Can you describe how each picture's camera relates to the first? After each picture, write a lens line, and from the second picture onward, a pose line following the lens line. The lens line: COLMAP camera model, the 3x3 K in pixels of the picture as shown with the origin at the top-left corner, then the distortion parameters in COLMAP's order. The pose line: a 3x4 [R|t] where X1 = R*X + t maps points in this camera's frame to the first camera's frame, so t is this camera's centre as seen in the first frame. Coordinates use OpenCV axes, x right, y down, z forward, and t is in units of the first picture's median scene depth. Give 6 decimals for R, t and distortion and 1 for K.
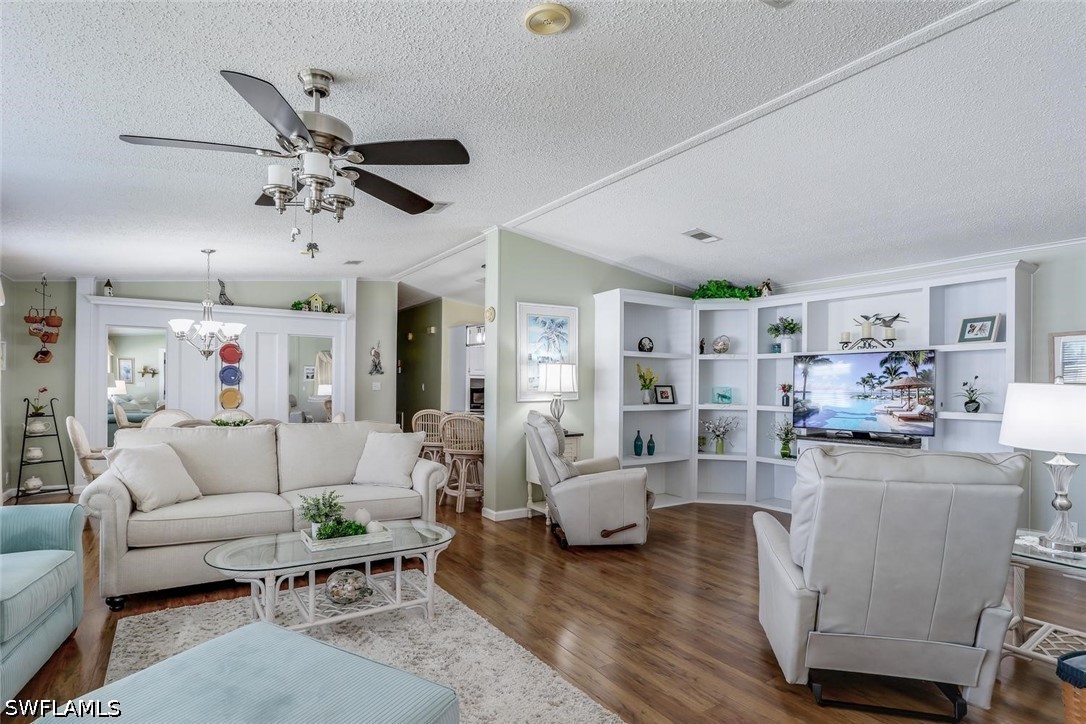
lens RADIAL K [[566.4, 0, 518.4], [0, 566.4, 393.5], [0, 0, 1]] dist [-0.042583, 0.023010]
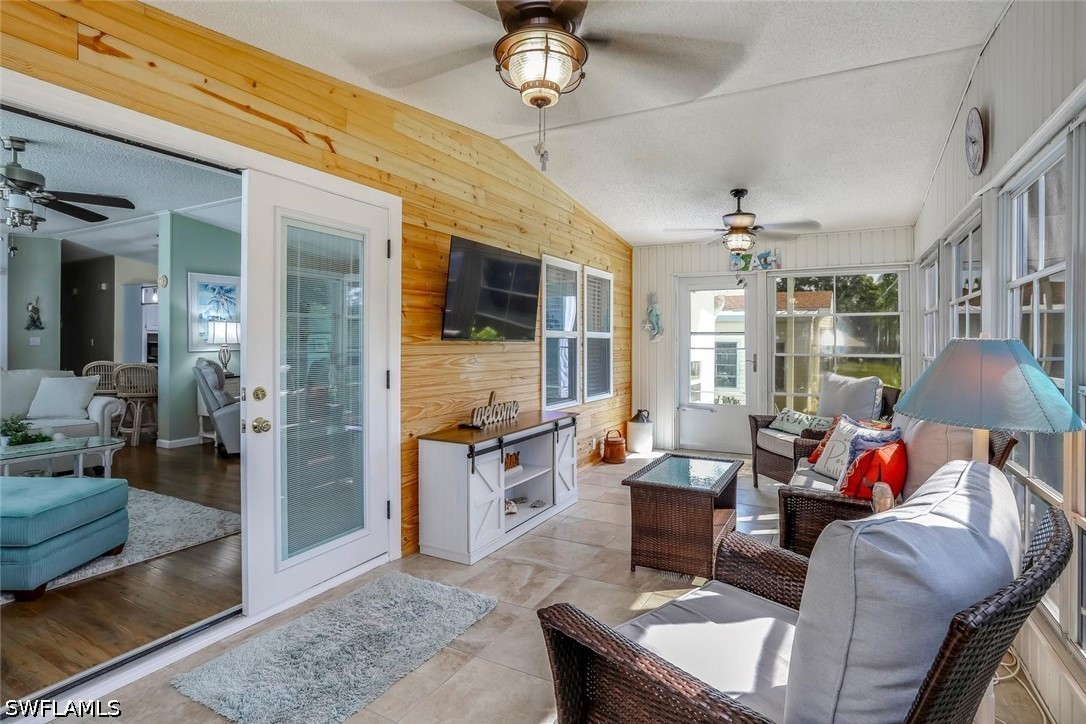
lens RADIAL K [[566.4, 0, 539.7], [0, 566.4, 340.7], [0, 0, 1]] dist [-0.042583, 0.023010]
pose [[0.868530, -0.008029, 0.495571, 0.089745], [0.014749, 0.999845, -0.009649, 0.019196], [-0.495416, 0.015690, 0.868514, -0.688696]]
